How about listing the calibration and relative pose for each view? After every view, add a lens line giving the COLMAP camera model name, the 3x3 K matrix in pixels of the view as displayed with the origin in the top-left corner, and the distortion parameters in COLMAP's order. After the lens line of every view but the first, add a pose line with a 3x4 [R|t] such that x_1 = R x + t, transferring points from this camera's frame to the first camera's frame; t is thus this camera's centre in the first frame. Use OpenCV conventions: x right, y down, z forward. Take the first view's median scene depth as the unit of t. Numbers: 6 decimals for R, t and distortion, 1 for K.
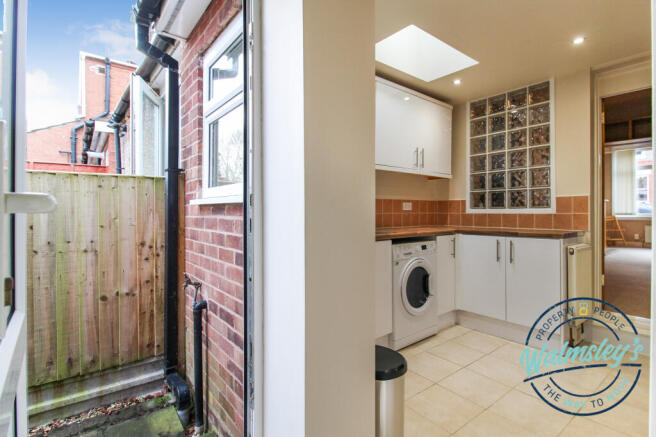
lens RADIAL K [[342.5, 0, 328.9], [0, 342.5, 203.4], [0, 0, 1]] dist [-0.002020, -0.001026]
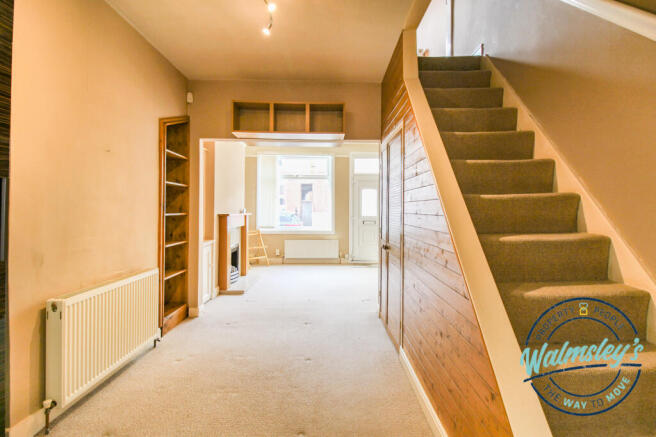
lens RADIAL K [[342.5, 0, 328.9], [0, 342.5, 203.4], [0, 0, 1]] dist [-0.002020, -0.001026]
pose [[0.637177, 0.008317, 0.770673, 0.284466], [-0.008641, 0.999956, -0.003647, -0.030047], [-0.770669, -0.004336, 0.637220, 0.315008]]
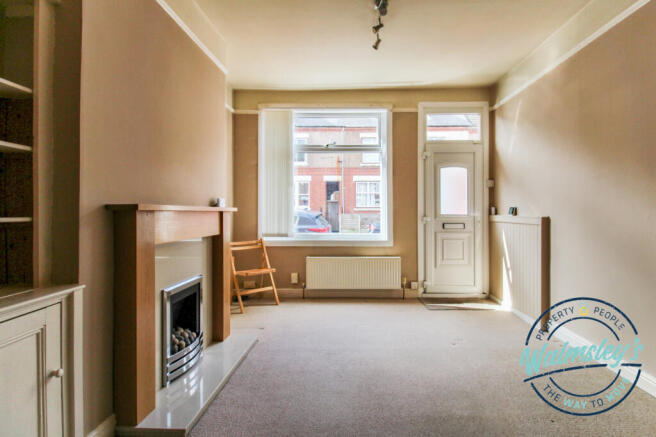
lens RADIAL K [[342.5, 0, 328.9], [0, 342.5, 203.4], [0, 0, 1]] dist [-0.002020, -0.001026]
pose [[0.688175, 0.009151, 0.725487, 0.554059], [-0.001208, 0.999934, -0.011466, -0.011228], [-0.725544, 0.007014, 0.688140, 0.598144]]
